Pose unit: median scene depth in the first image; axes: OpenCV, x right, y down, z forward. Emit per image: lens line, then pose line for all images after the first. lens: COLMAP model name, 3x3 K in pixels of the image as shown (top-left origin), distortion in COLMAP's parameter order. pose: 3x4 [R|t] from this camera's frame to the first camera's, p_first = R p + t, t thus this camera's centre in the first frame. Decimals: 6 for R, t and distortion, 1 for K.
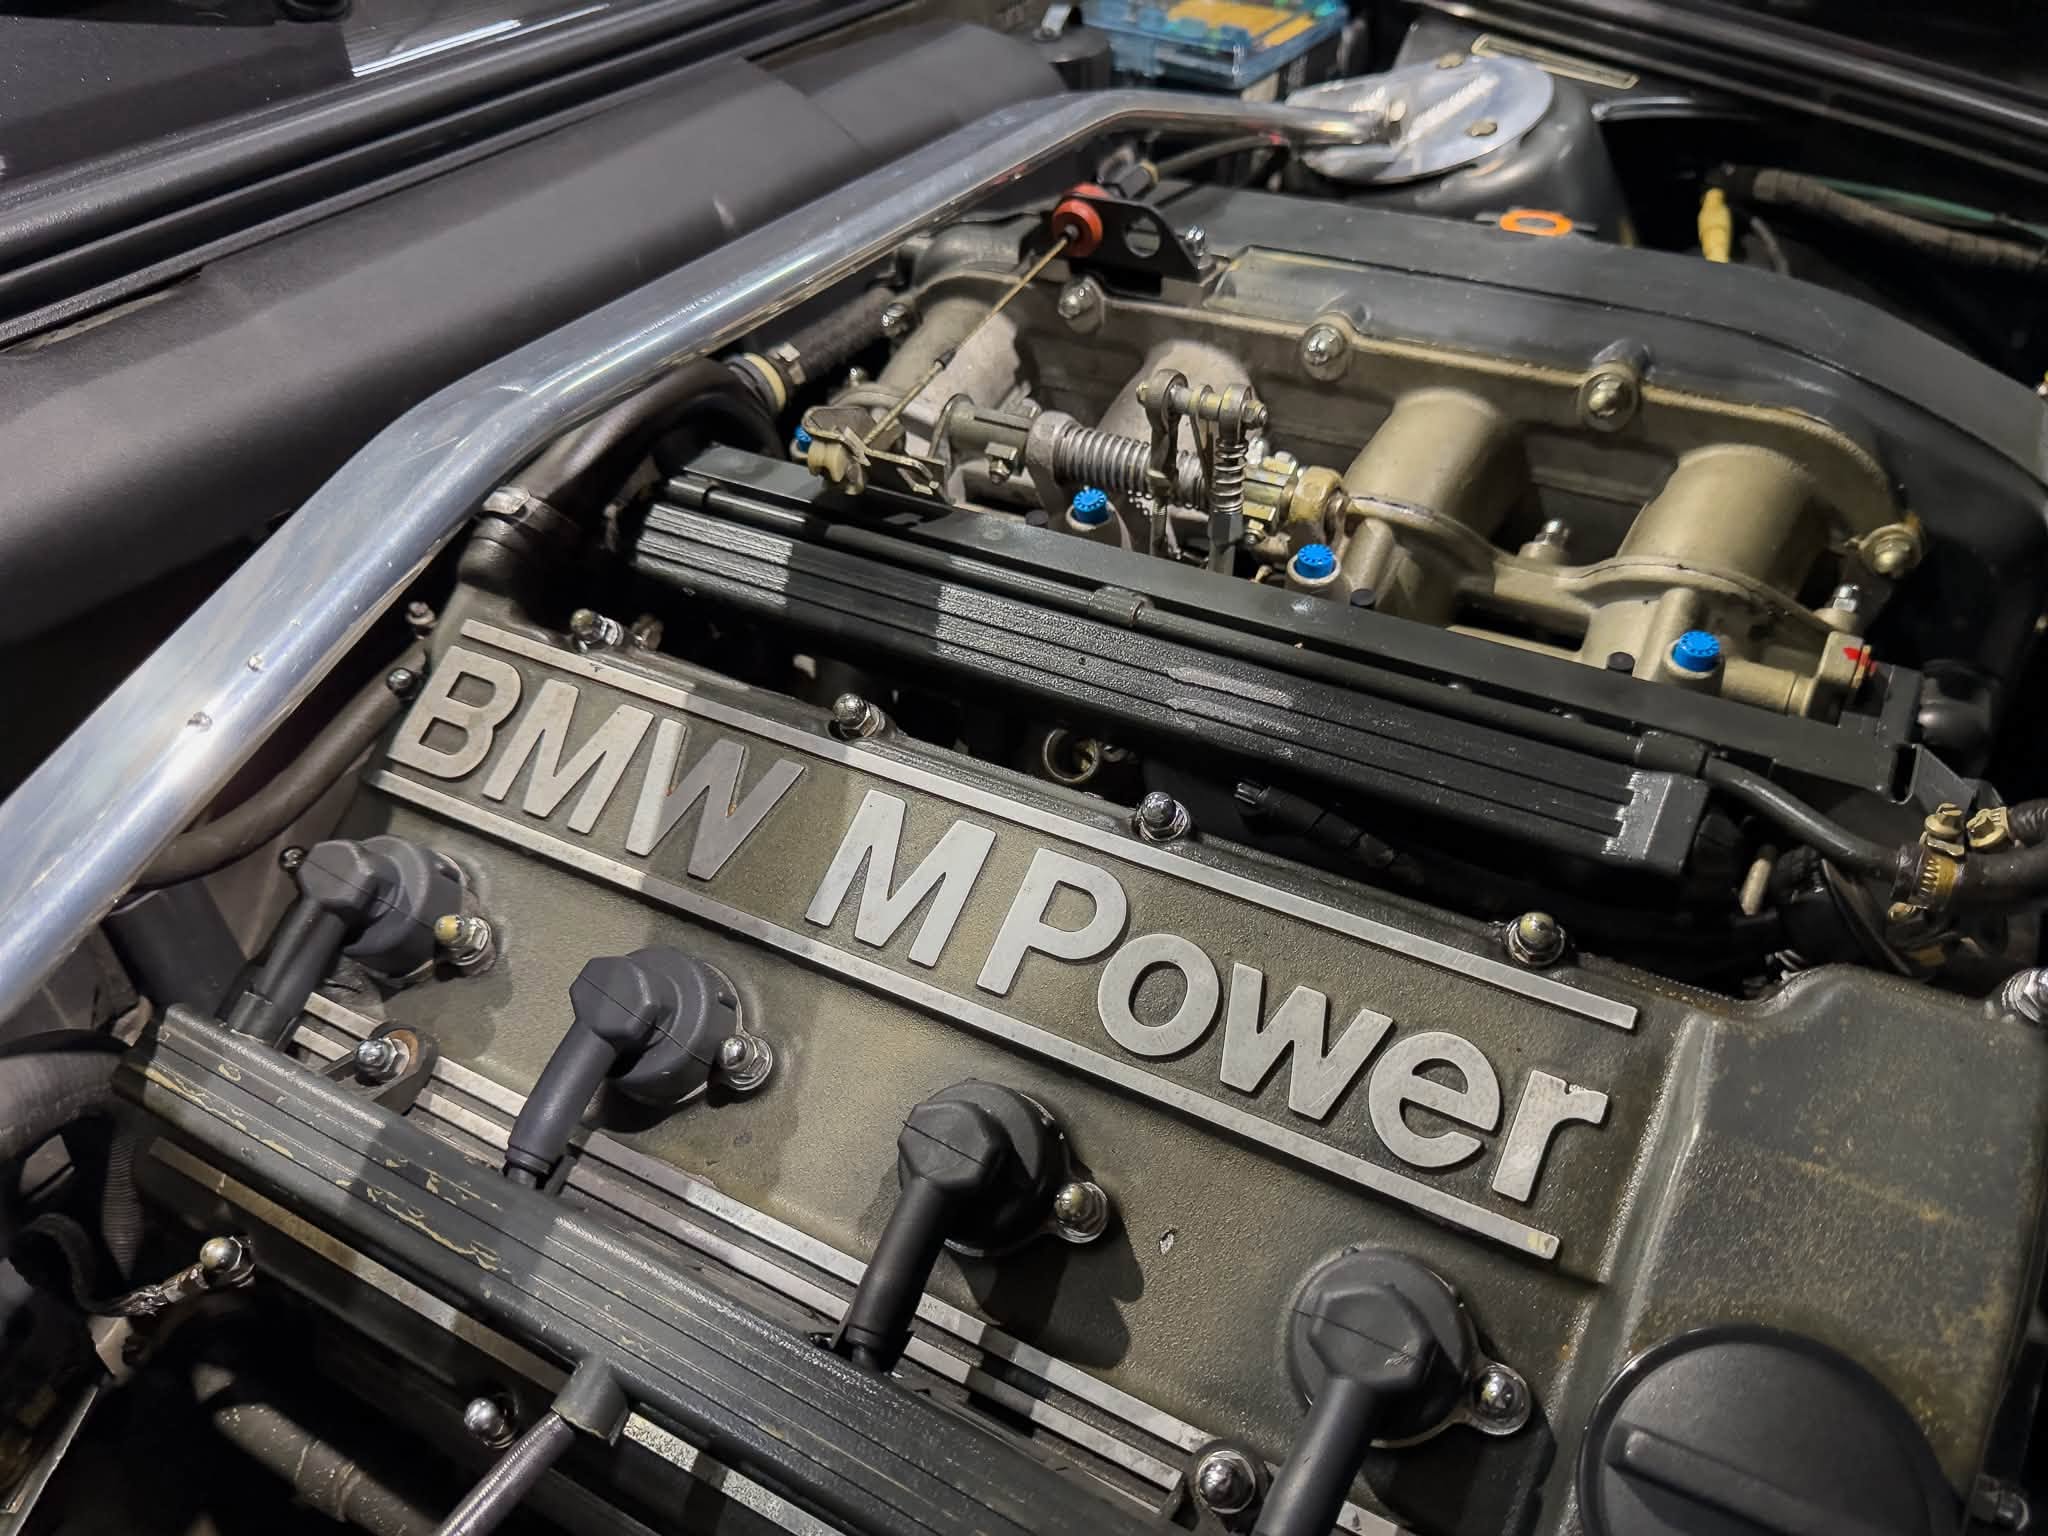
lens RADIAL K [[1452.6, 0, 1034.5], [0, 1452.6, 791.4], [0, 0, 1]] dist [-0.012783, -0.006605]
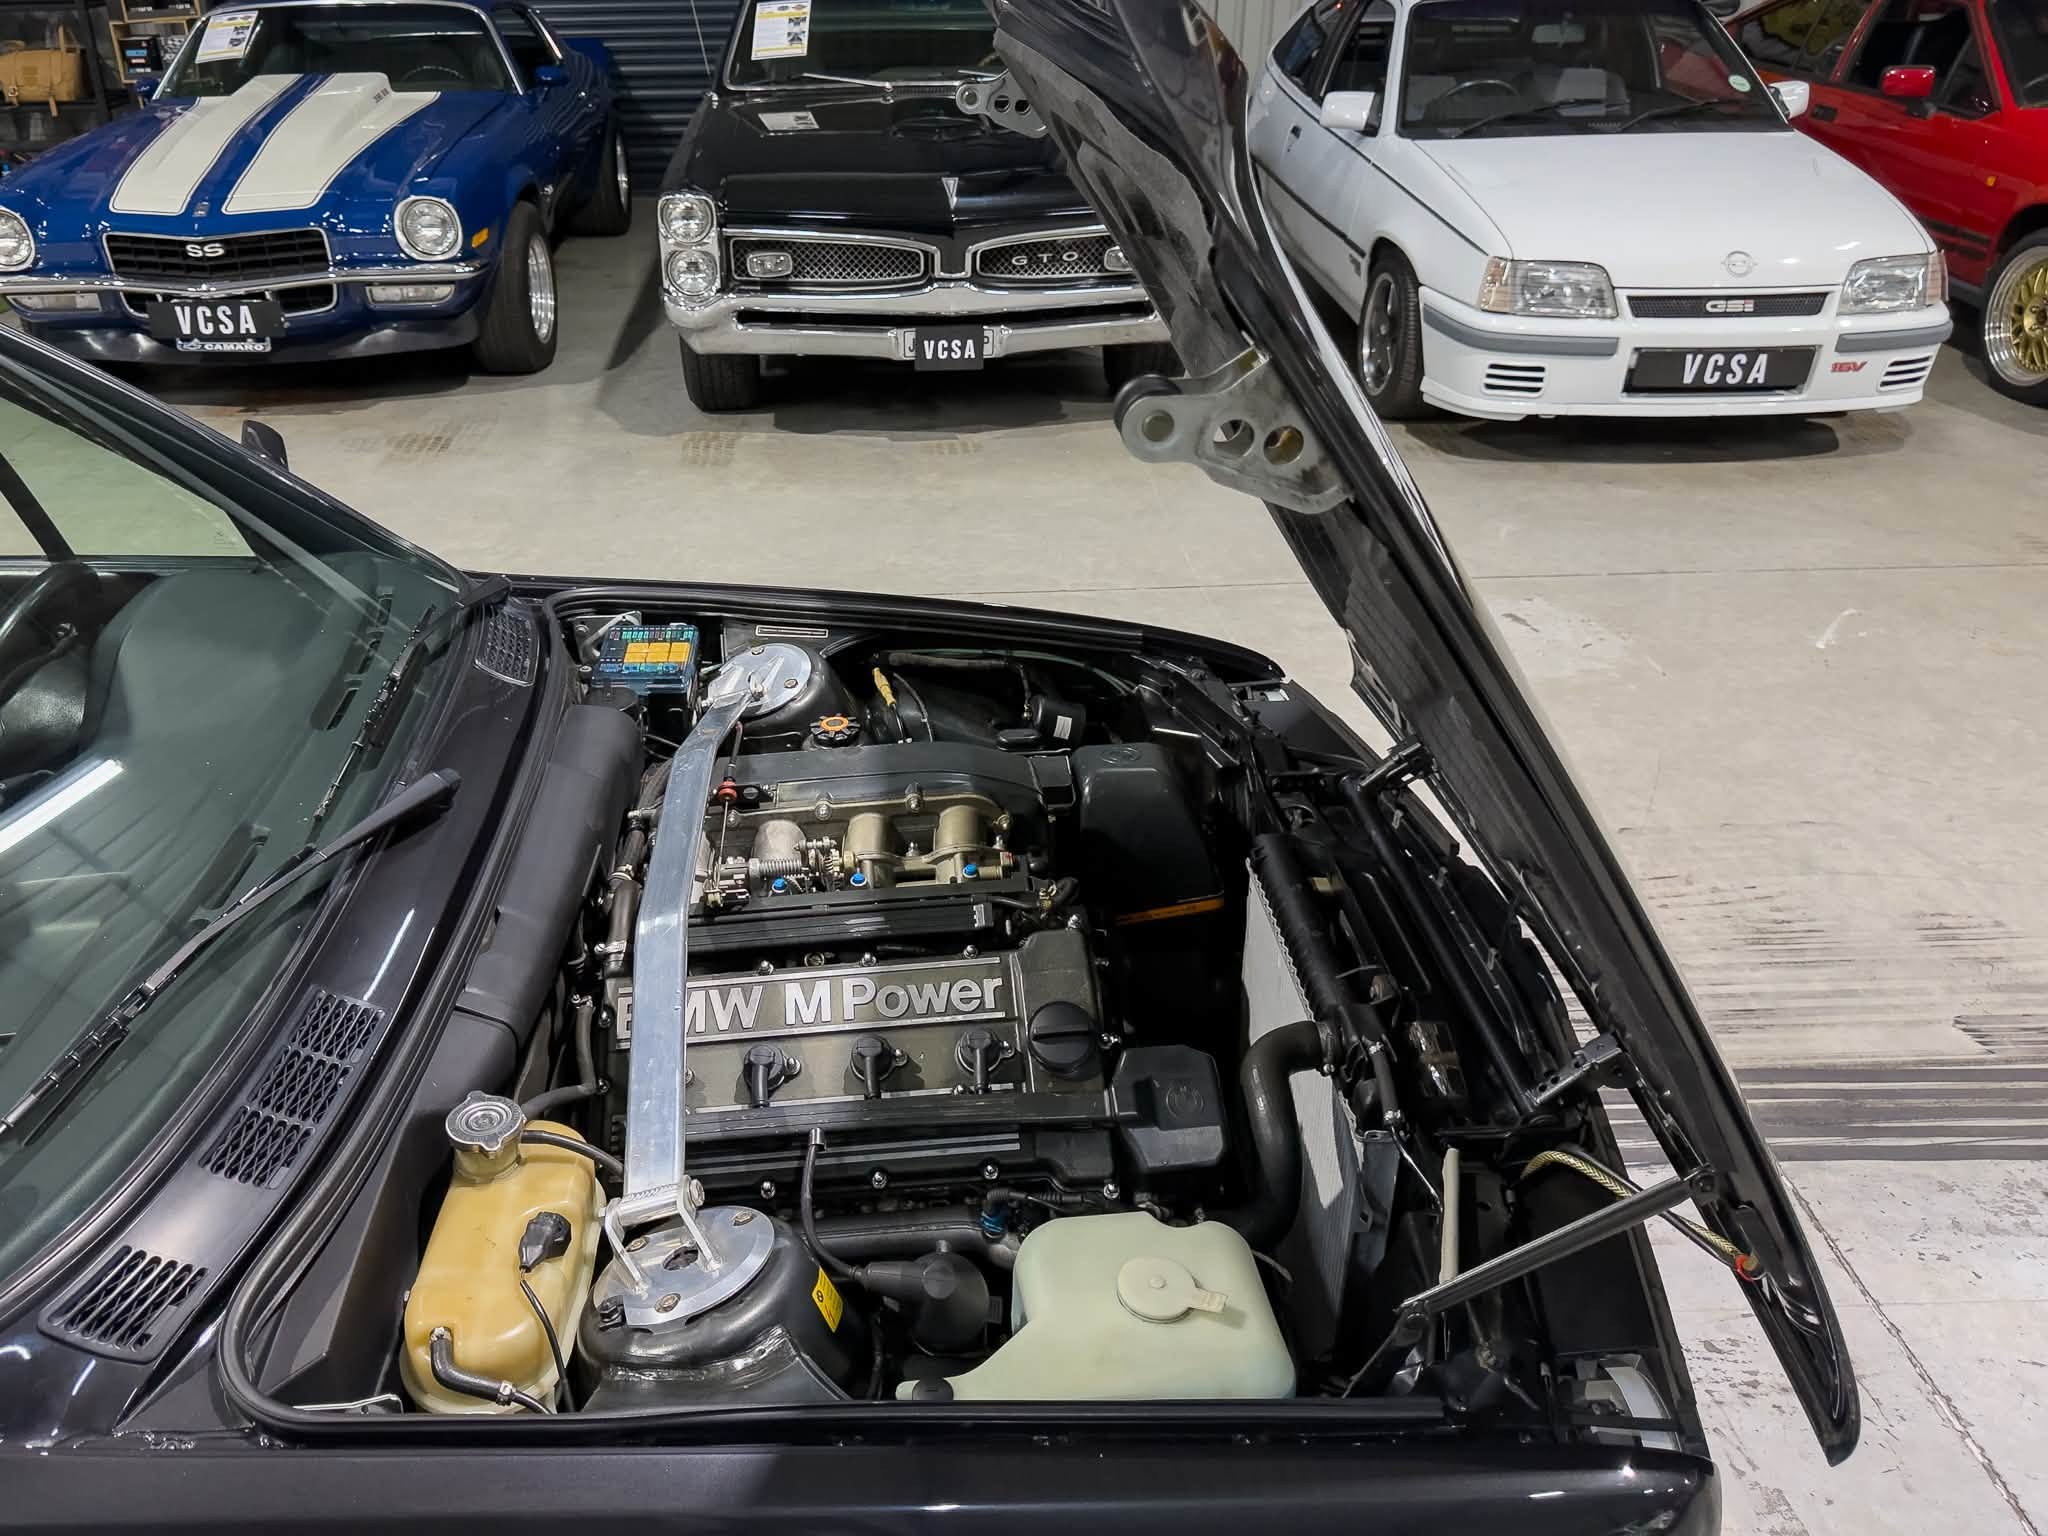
lens RADIAL K [[1452.6, 0, 1034.5], [0, 1452.6, 791.4], [0, 0, 1]] dist [-0.012783, -0.006605]
pose [[0.804004, -0.279426, 0.524880, -1.200325], [0.366148, 0.928160, -0.066743, 0.017240], [-0.468523, 0.245845, 0.848555, -2.083104]]
